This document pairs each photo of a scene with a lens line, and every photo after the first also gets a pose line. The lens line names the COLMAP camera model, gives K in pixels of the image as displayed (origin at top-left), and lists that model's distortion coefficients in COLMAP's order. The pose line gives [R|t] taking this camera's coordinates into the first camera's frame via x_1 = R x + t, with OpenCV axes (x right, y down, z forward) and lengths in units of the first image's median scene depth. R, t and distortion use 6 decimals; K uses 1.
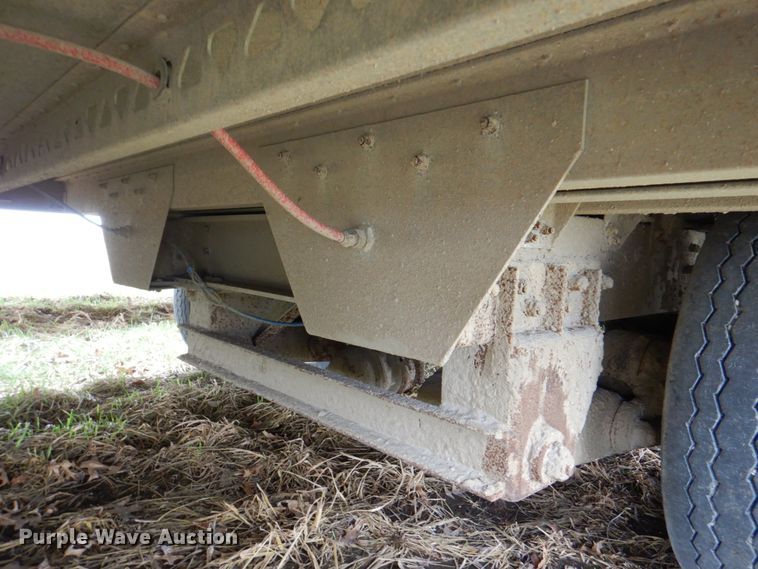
lens RADIAL K [[522.8, 0, 376.5], [0, 522.8, 289.7], [0, 0, 1]] dist [-0.002854, 0.000961]
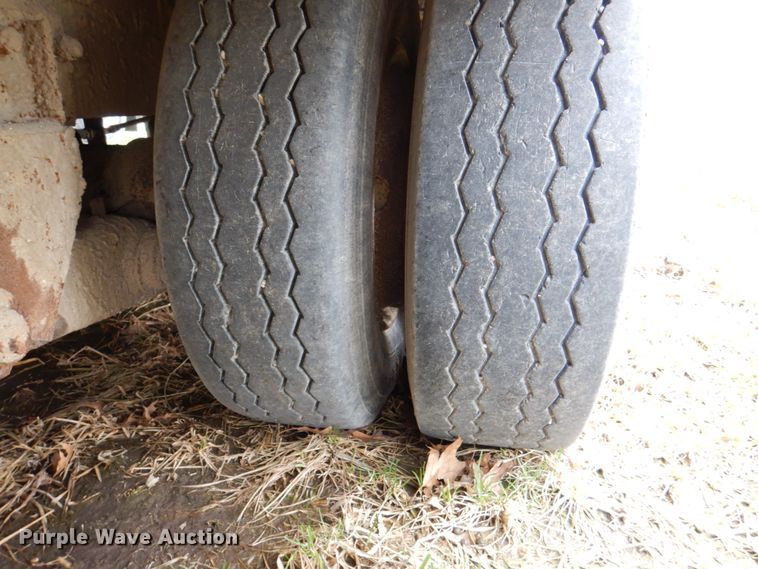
lens RADIAL K [[522.8, 0, 379.7], [0, 522.8, 283.3], [0, 0, 1]] dist [-0.002854, 0.000961]
pose [[0.773175, -0.223122, 0.593648, 0.367694], [0.053748, 0.955753, 0.289217, 0.124163], [-0.631912, -0.191708, 0.750957, 0.286829]]
